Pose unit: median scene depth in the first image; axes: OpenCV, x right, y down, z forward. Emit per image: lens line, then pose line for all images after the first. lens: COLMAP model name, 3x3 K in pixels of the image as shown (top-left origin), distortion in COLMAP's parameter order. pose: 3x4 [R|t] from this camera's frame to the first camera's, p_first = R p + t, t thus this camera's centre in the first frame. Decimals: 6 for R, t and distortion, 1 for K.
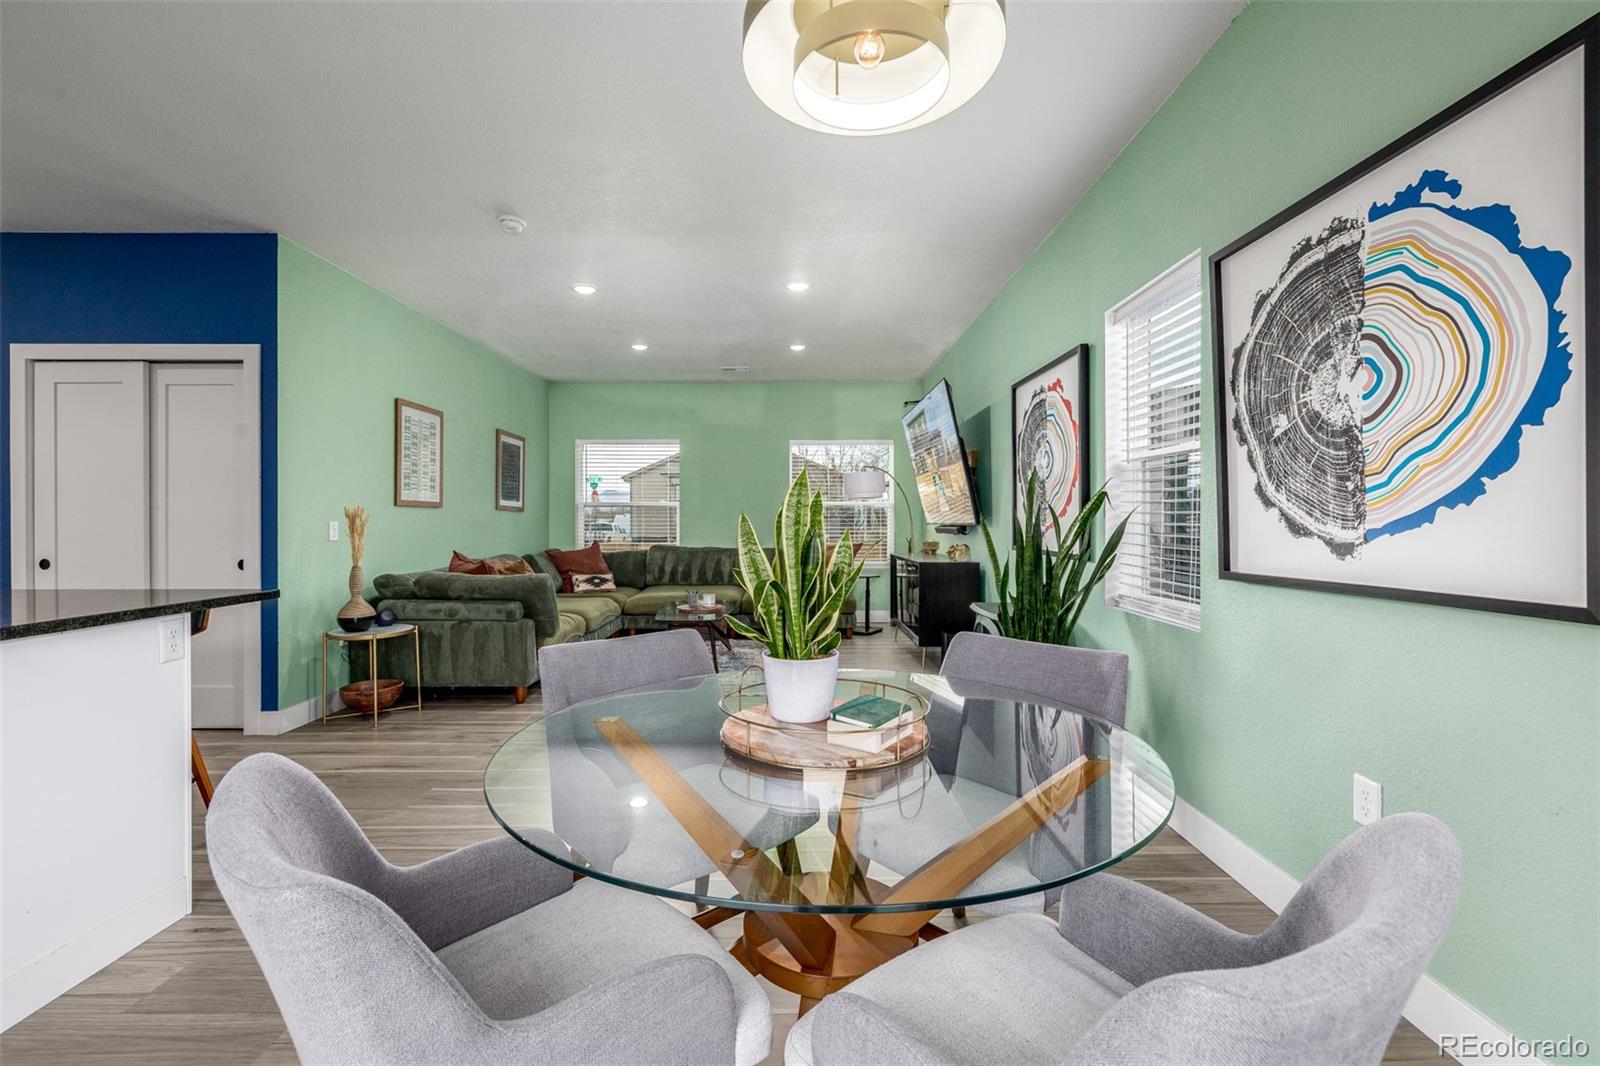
lens RADIAL K [[669.0, 0, 768.7], [0, 669.0, 523.0], [0, 0, 1]] dist [0.020991, -0.001332]
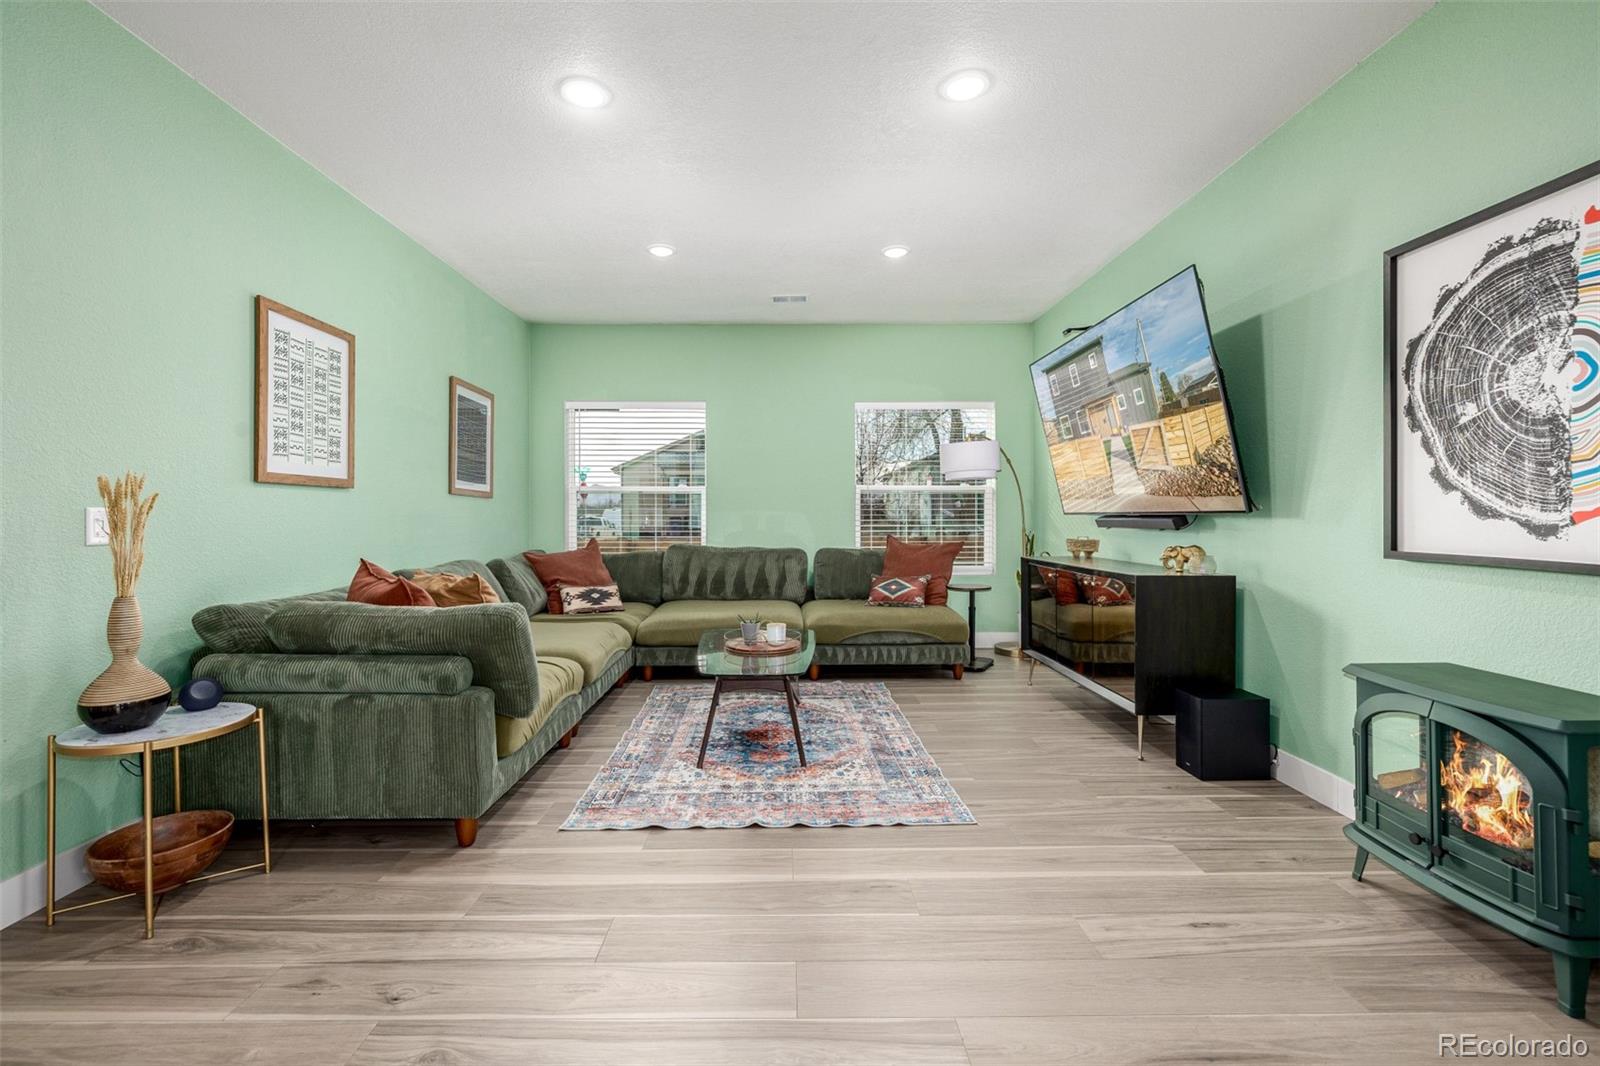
lens RADIAL K [[669.0, 0, 765.0], [0, 669.0, 515.4], [0, 0, 1]] dist [0.020991, -0.001332]
pose [[0.999910, -0.001784, 0.013326, -0.144743], [0.001831, 0.999992, -0.003532, 0.006878], [-0.013320, 0.003556, 0.999905, 0.480101]]
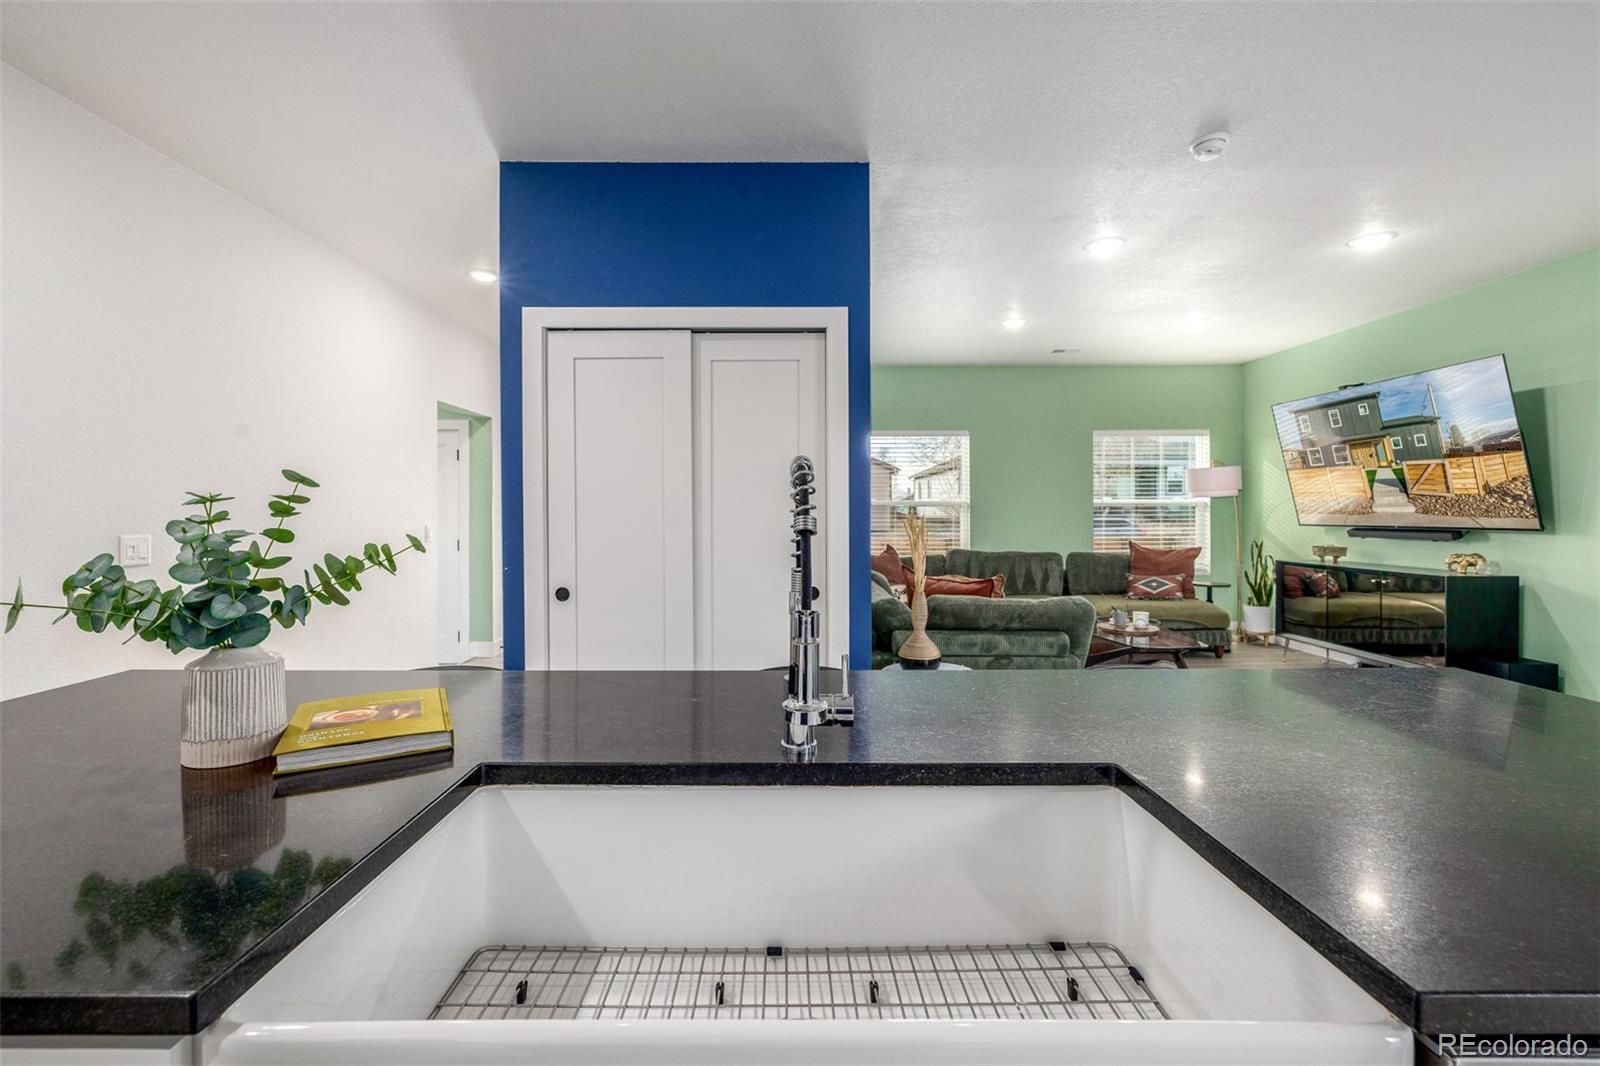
lens RADIAL K [[669.0, 0, 781.3], [0, 669.0, 511.2], [0, 0, 1]] dist [0.020991, -0.001332]
pose [[0.999489, -0.004165, 0.031708, -0.766542], [0.004324, 0.999978, -0.004936, -0.025631], [-0.031686, 0.005070, 0.999485, 0.218818]]
